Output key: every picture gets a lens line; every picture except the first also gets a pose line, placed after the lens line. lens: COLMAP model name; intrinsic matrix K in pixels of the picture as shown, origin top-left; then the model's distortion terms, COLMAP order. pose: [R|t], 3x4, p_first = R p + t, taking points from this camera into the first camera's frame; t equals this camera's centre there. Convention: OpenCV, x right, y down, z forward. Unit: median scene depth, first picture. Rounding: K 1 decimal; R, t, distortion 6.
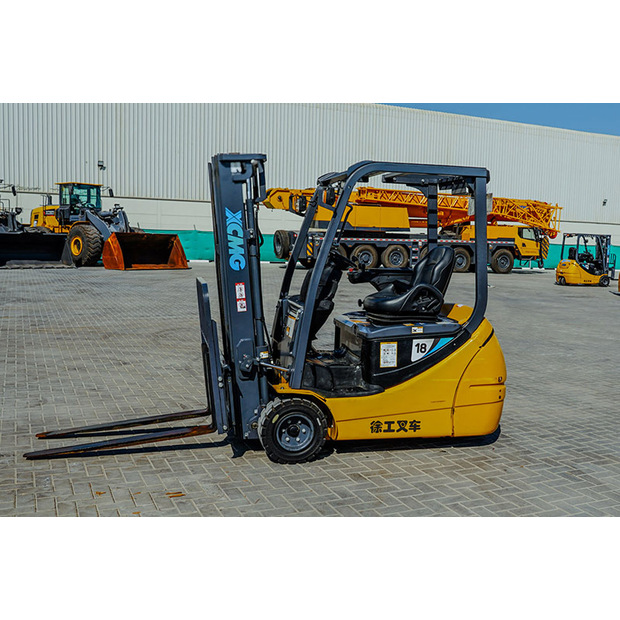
lens RADIAL K [[746.8, 0, 357.7], [0, 746.8, 308.9], [0, 0, 1]] dist [-0.011599, -0.013222]
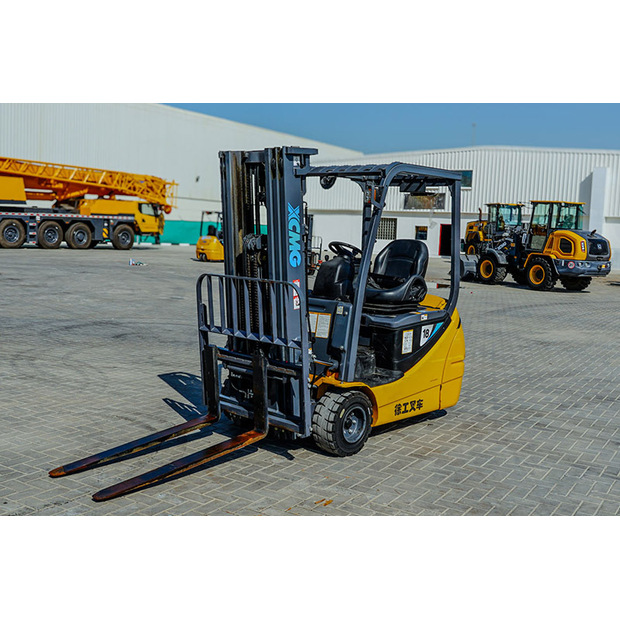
lens RADIAL K [[746.8, 0, 357.7], [0, 746.8, 308.9], [0, 0, 1]] dist [-0.011599, -0.013222]
pose [[0.830551, -0.052469, 0.554466, -0.120863], [0.032016, 0.998404, 0.046520, -0.007611], [-0.556022, -0.020885, 0.830905, 0.027936]]
